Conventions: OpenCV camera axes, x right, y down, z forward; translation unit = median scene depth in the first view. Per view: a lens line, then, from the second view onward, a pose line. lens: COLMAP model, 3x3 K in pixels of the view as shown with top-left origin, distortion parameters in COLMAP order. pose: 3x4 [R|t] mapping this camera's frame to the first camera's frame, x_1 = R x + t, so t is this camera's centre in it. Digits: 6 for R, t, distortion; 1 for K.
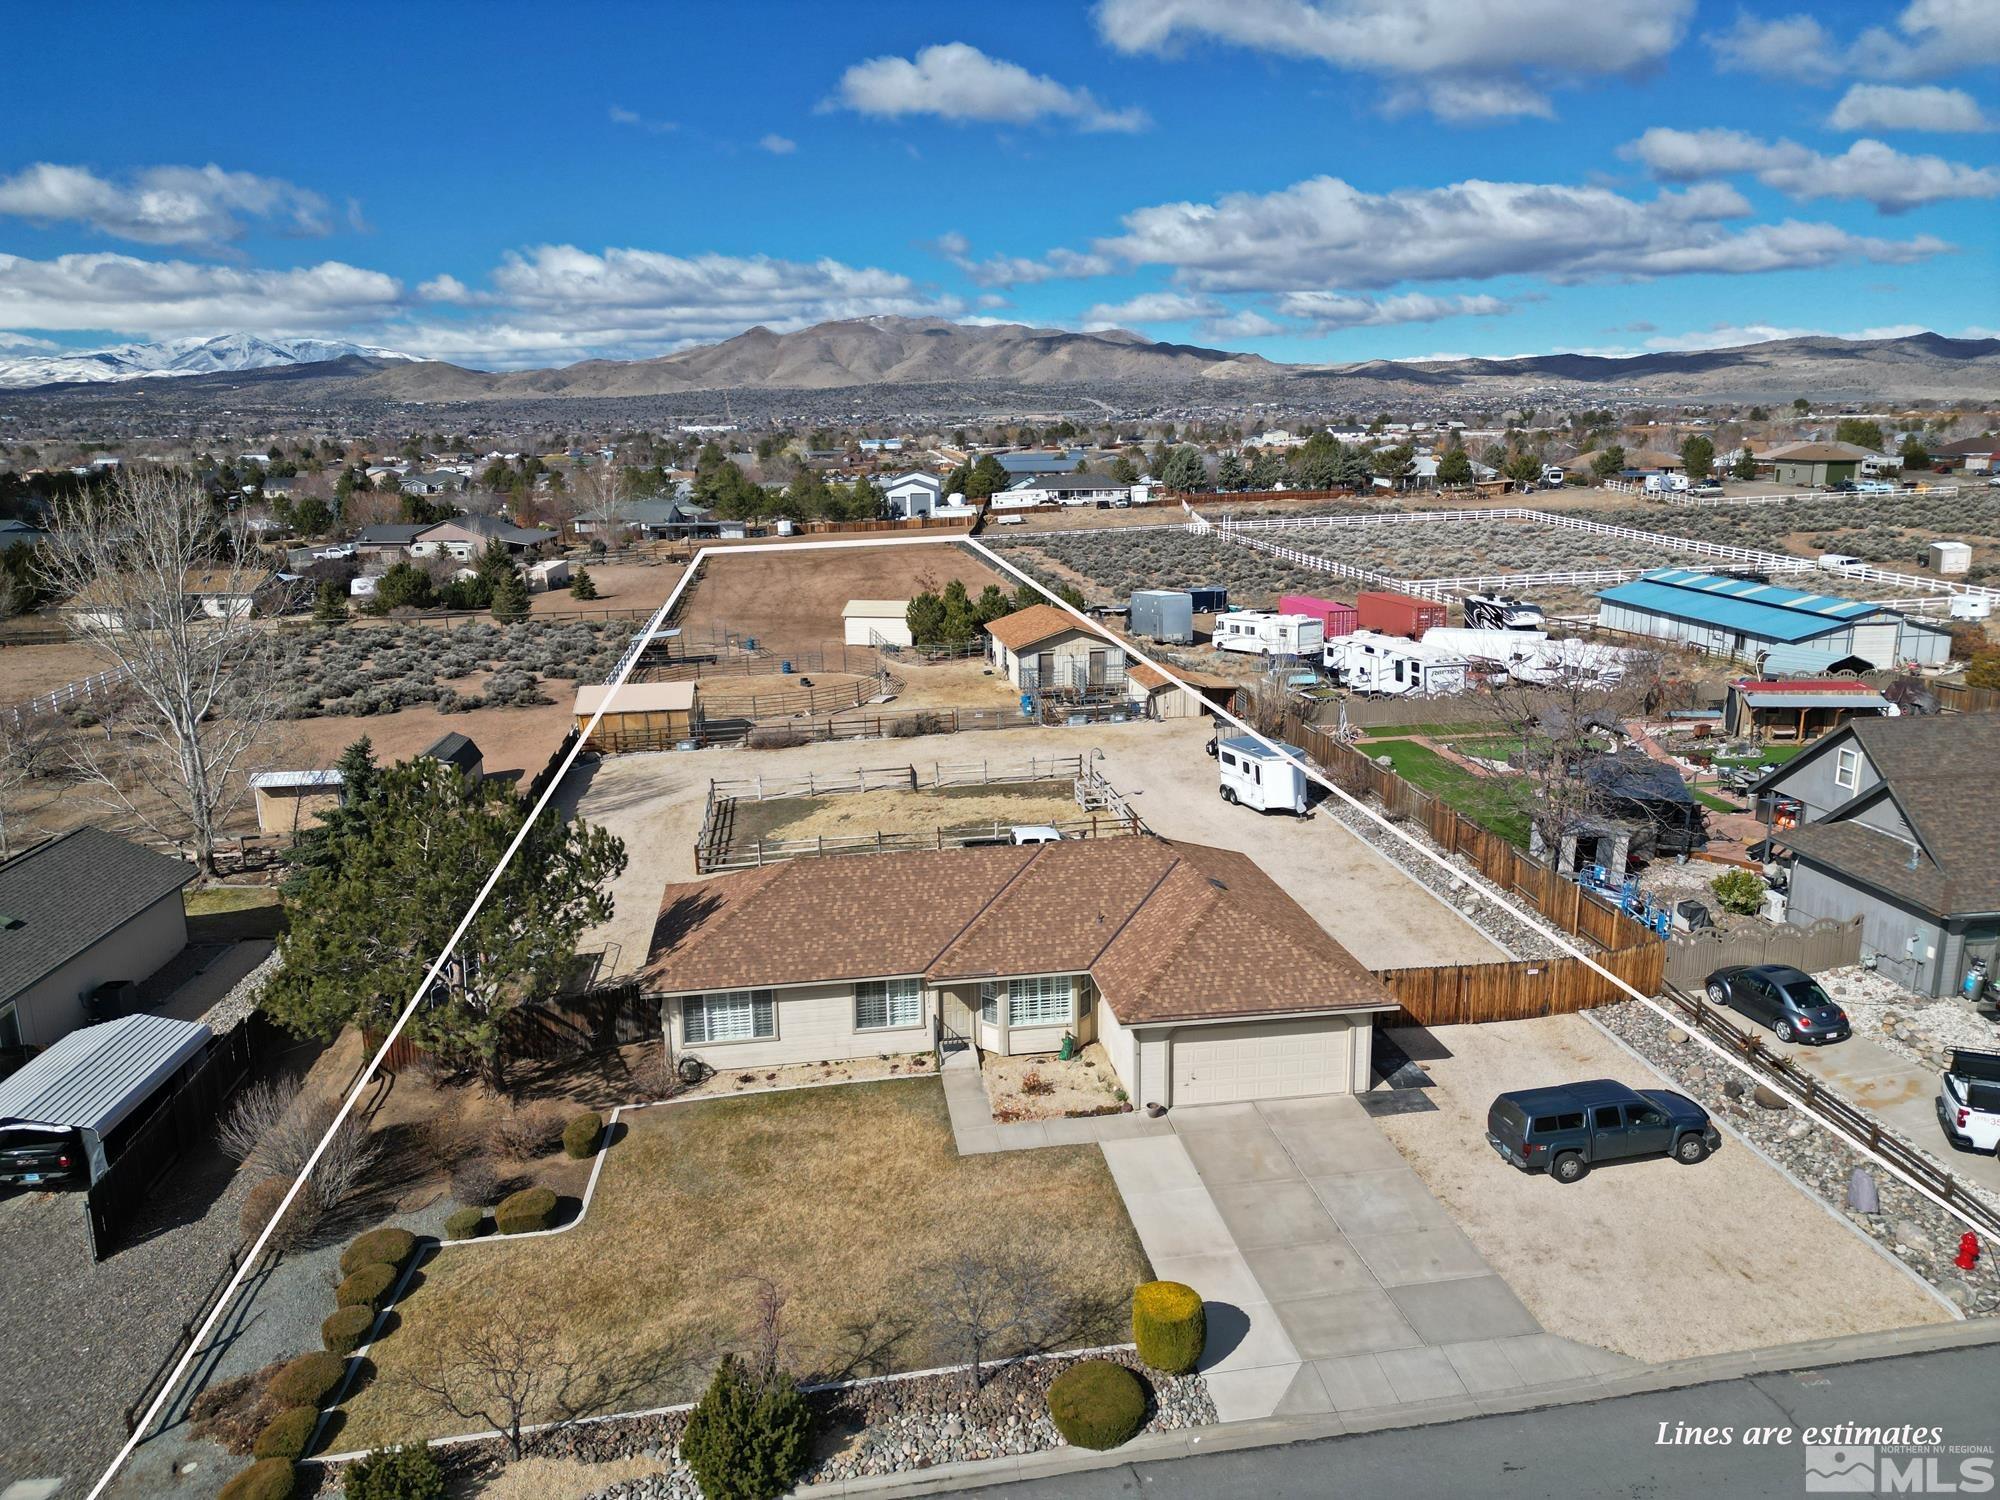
lens RADIAL K [[1384.3, 0, 1012.5], [0, 1384.3, 748.7], [0, 0, 1]] dist [0.087099, -0.094012]
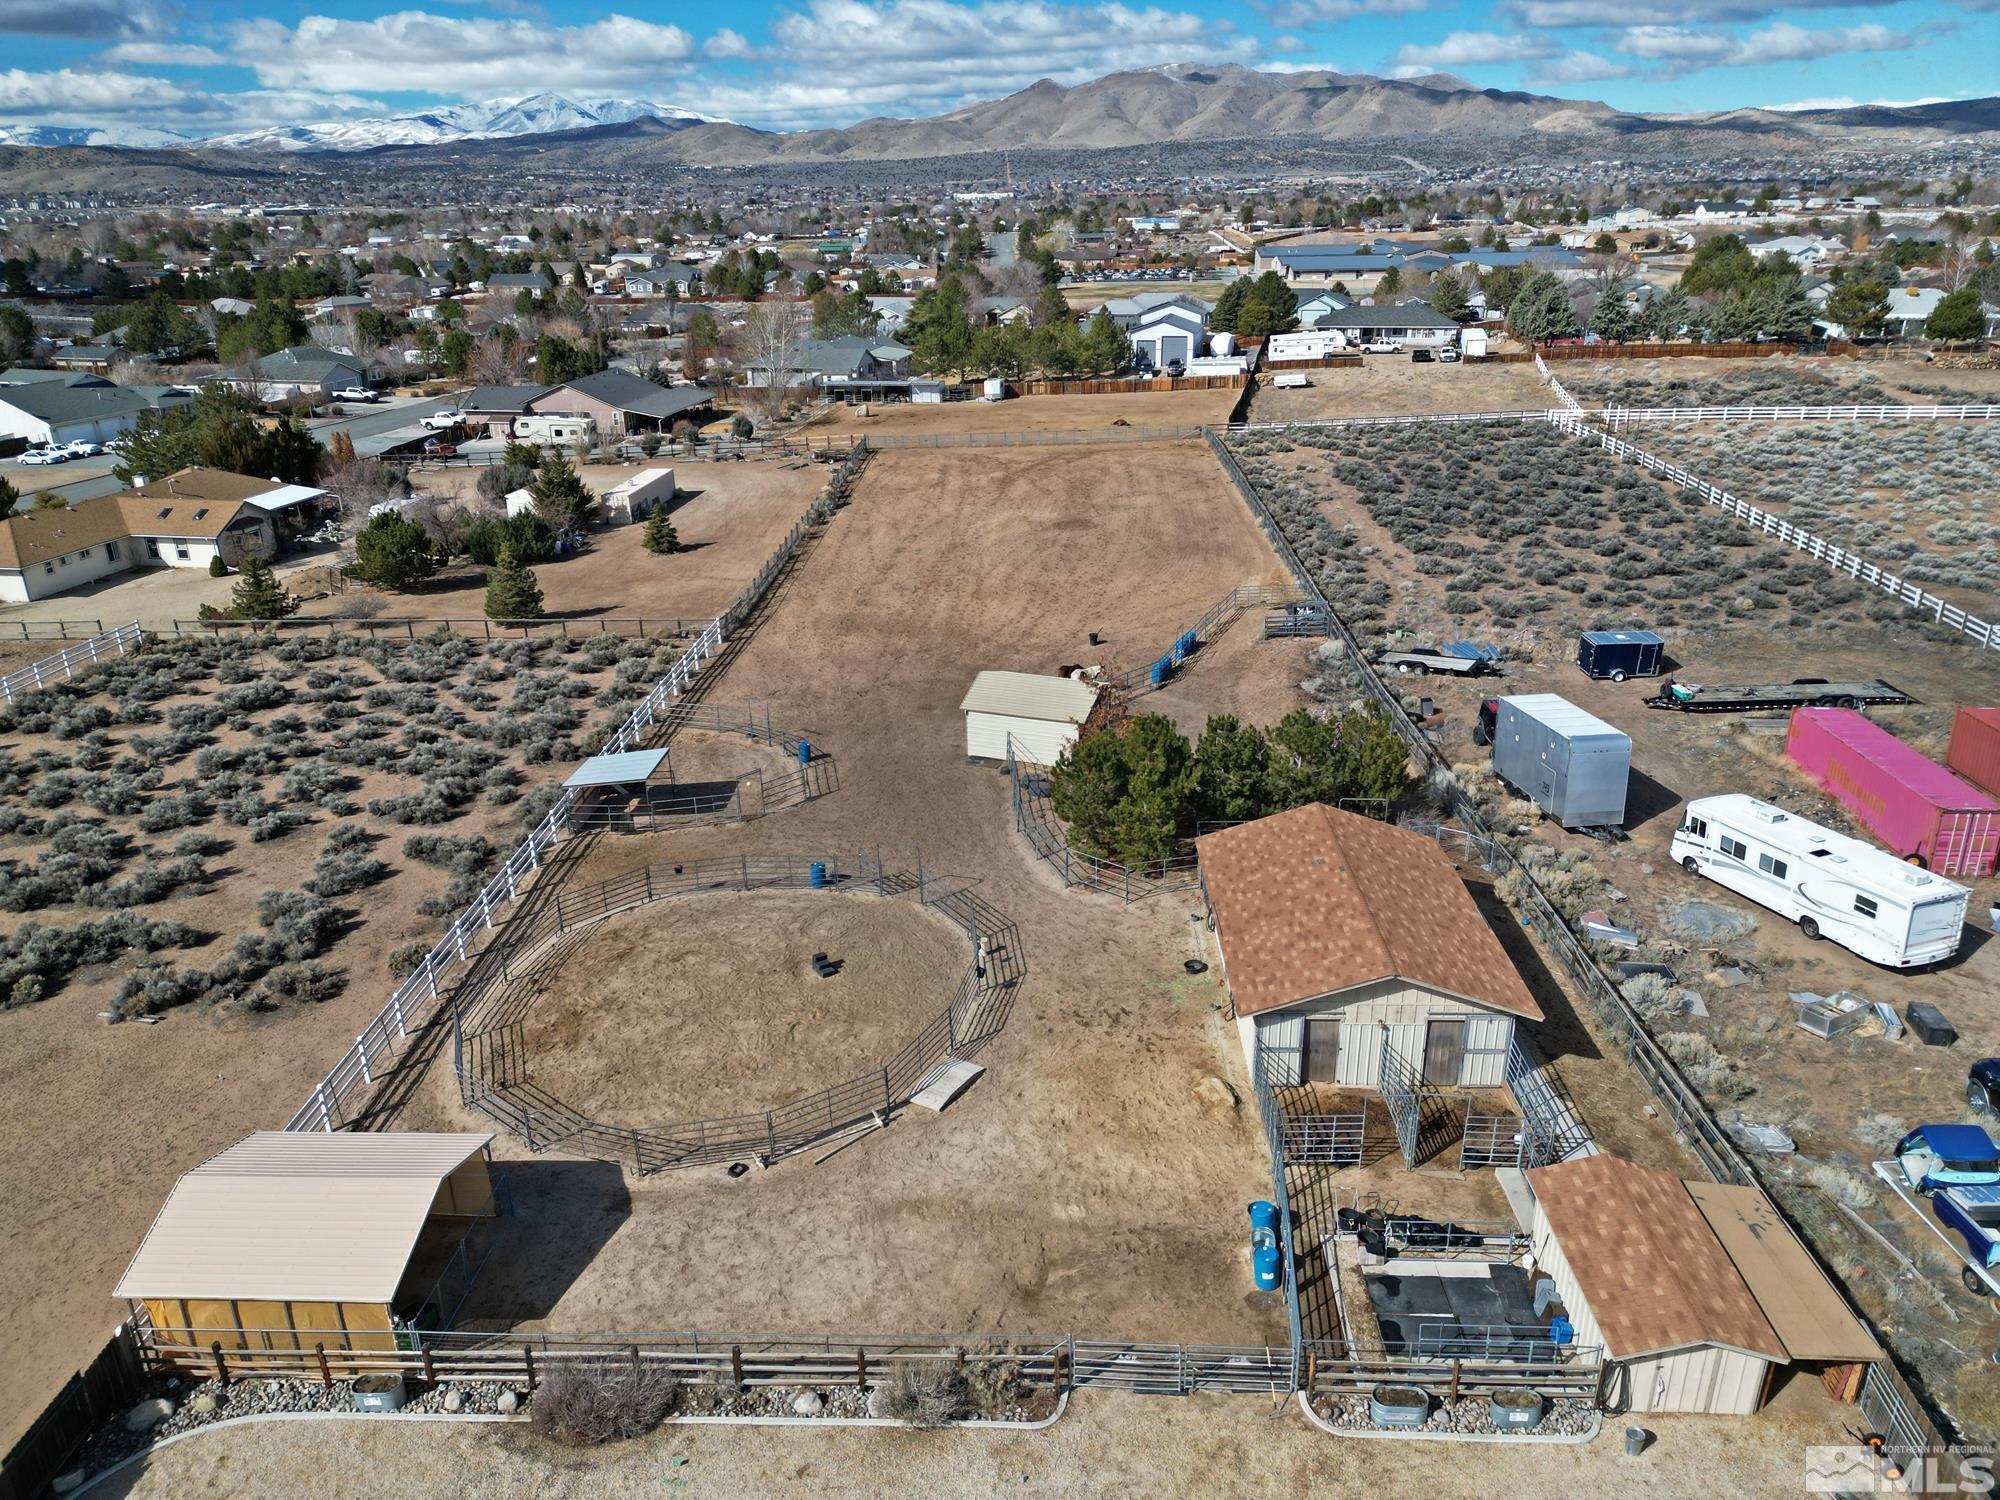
lens RADIAL K [[1384.3, 0, 1012.5], [0, 1384.3, 748.7], [0, 0, 1]] dist [0.087099, -0.094012]
pose [[0.981114, 0.073303, -0.179003, 0.001981], [-0.045162, 0.986644, 0.156505, -0.489815], [0.188084, -0.145465, 0.971321, 1.290080]]
